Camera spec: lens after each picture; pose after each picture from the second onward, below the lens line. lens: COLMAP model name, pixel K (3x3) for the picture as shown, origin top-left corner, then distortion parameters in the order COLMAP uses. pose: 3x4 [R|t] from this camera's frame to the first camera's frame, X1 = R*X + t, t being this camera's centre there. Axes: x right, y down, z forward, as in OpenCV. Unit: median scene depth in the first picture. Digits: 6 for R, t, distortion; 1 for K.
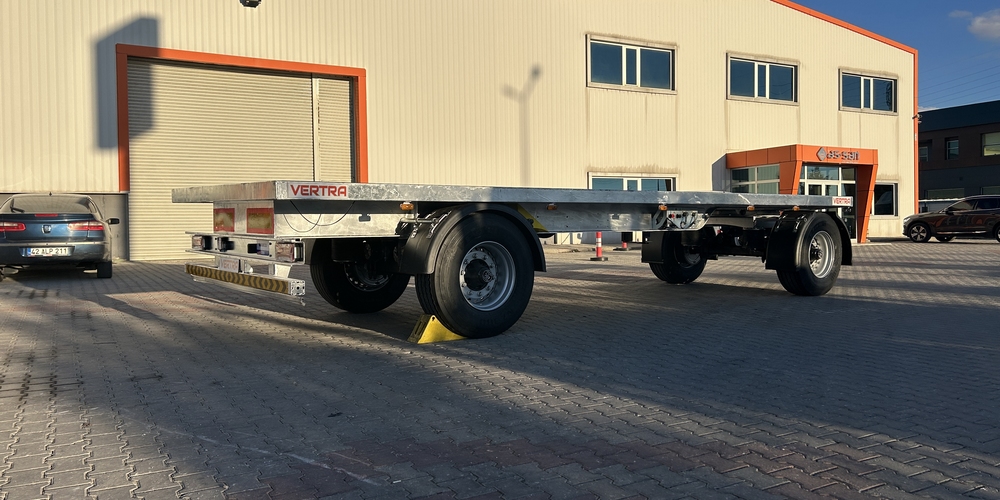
lens RADIAL K [[747.2, 0, 499.2], [0, 747.2, 244.2], [0, 0, 1]] dist [0.058598, -0.076938]
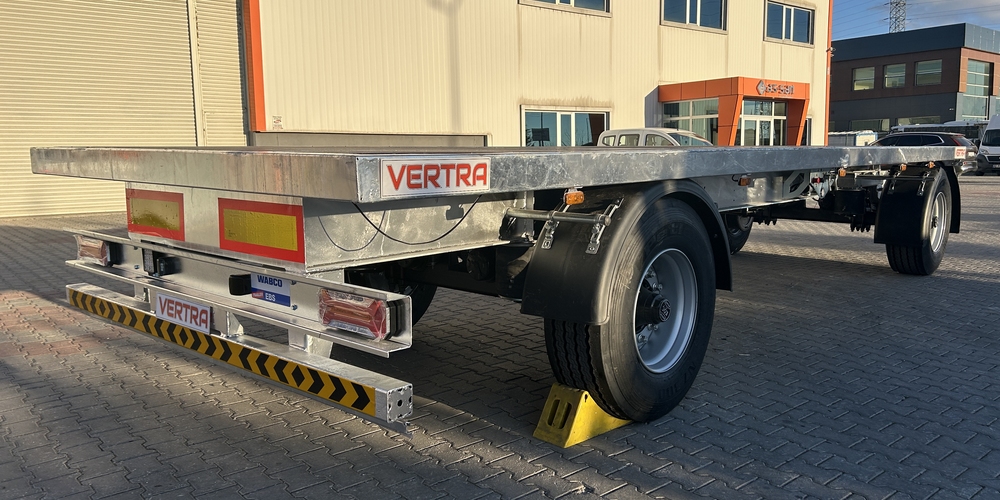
lens RADIAL K [[747.2, 0, 504.7], [0, 747.2, 247.3], [0, 0, 1]] dist [0.058598, -0.076938]
pose [[0.982569, -0.024087, 0.184334, -0.076261], [0.005966, 0.995145, 0.098234, -0.019470], [-0.185805, -0.095422, 0.977942, 0.153094]]
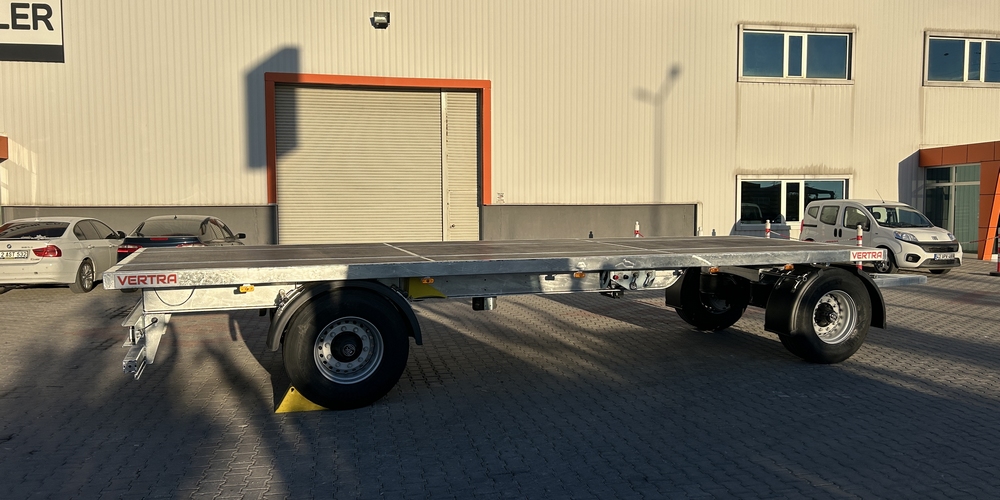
lens RADIAL K [[747.2, 0, 499.3], [0, 747.2, 257.8], [0, 0, 1]] dist [0.058598, -0.076938]
pose [[0.948475, 0.029502, -0.315476, 0.161480], [-0.014158, 0.998608, 0.050819, -0.044963], [0.316536, -0.043733, 0.947572, 0.030376]]
